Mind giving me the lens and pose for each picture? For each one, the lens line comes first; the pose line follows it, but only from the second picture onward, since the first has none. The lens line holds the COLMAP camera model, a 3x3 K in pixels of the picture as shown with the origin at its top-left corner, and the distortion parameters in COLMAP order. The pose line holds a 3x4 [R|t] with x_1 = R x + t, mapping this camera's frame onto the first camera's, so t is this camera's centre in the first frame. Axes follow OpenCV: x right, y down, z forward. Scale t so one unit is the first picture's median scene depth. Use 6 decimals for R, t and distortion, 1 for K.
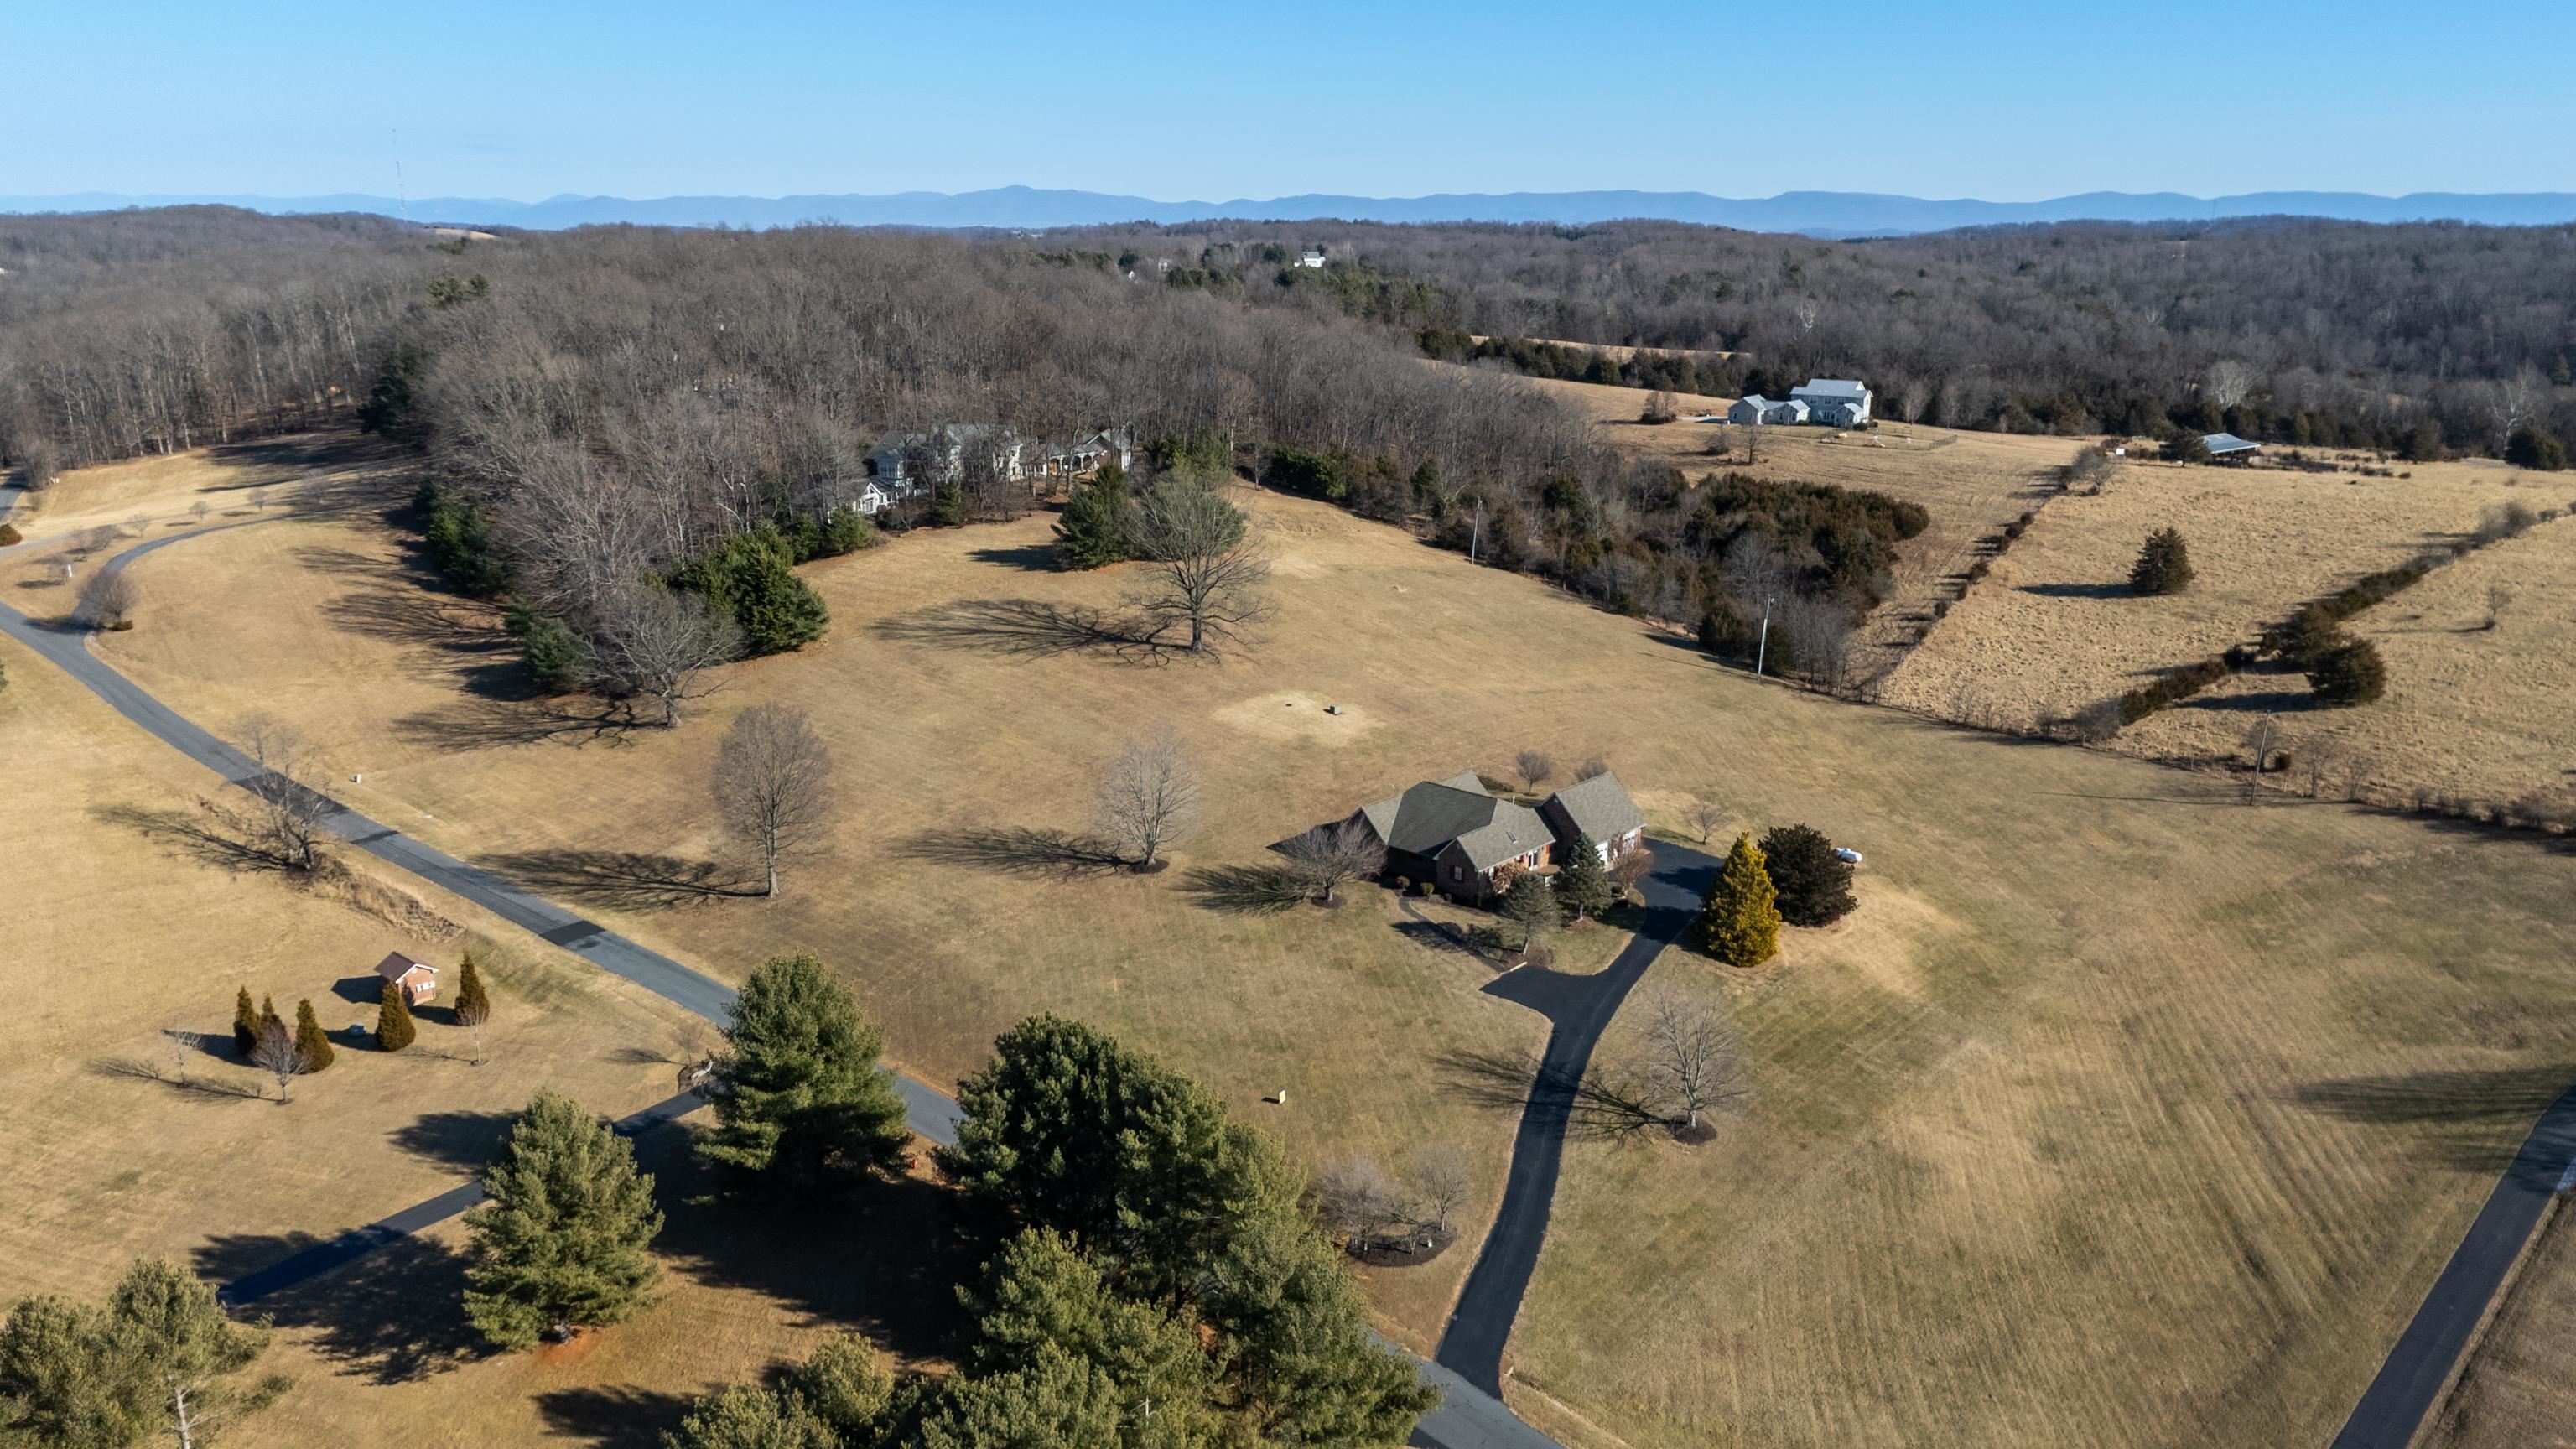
lens RADIAL K [[1874.9, 0, 1291.1], [0, 1874.9, 726.5], [0, 0, 1]] dist [0.086735, -0.100808]
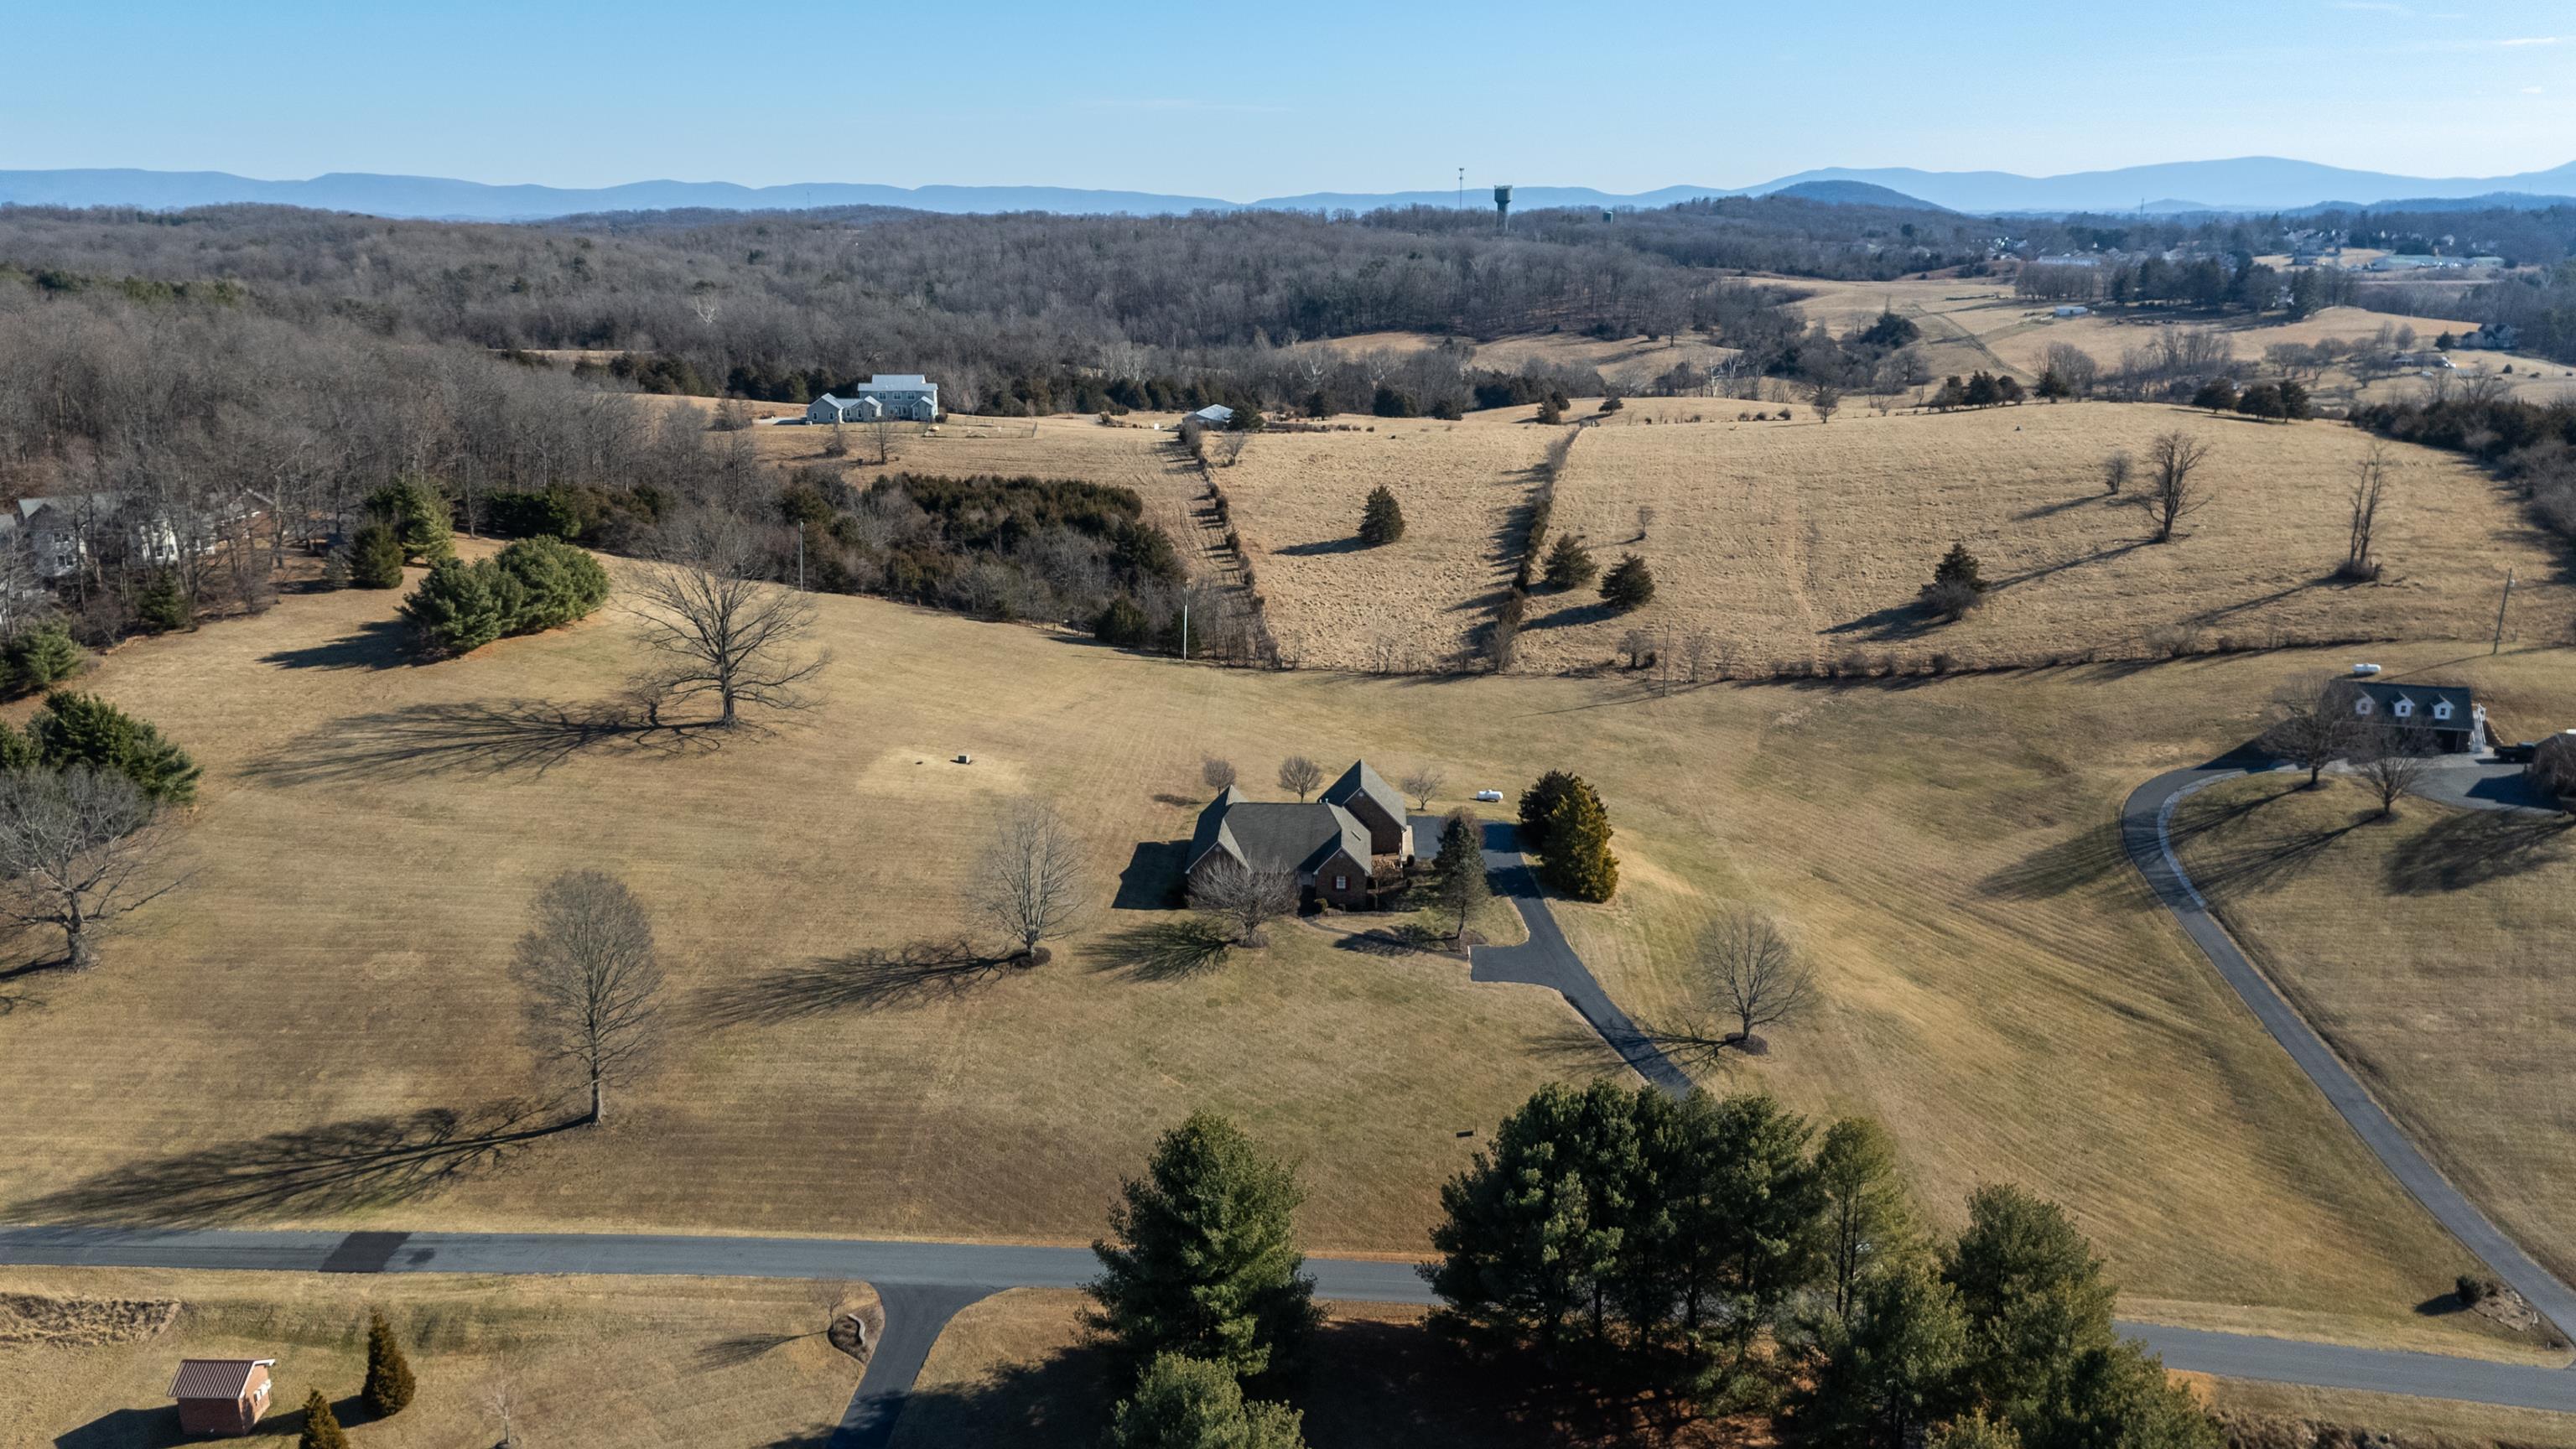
lens RADIAL K [[1874.9, 0, 1291.1], [0, 1874.9, 726.5], [0, 0, 1]] dist [0.086735, -0.100808]
pose [[0.767938, -0.173971, 0.616445, -0.333546], [0.170006, 0.983250, 0.065704, -0.046065], [-0.617550, 0.054342, 0.784652, 0.141331]]
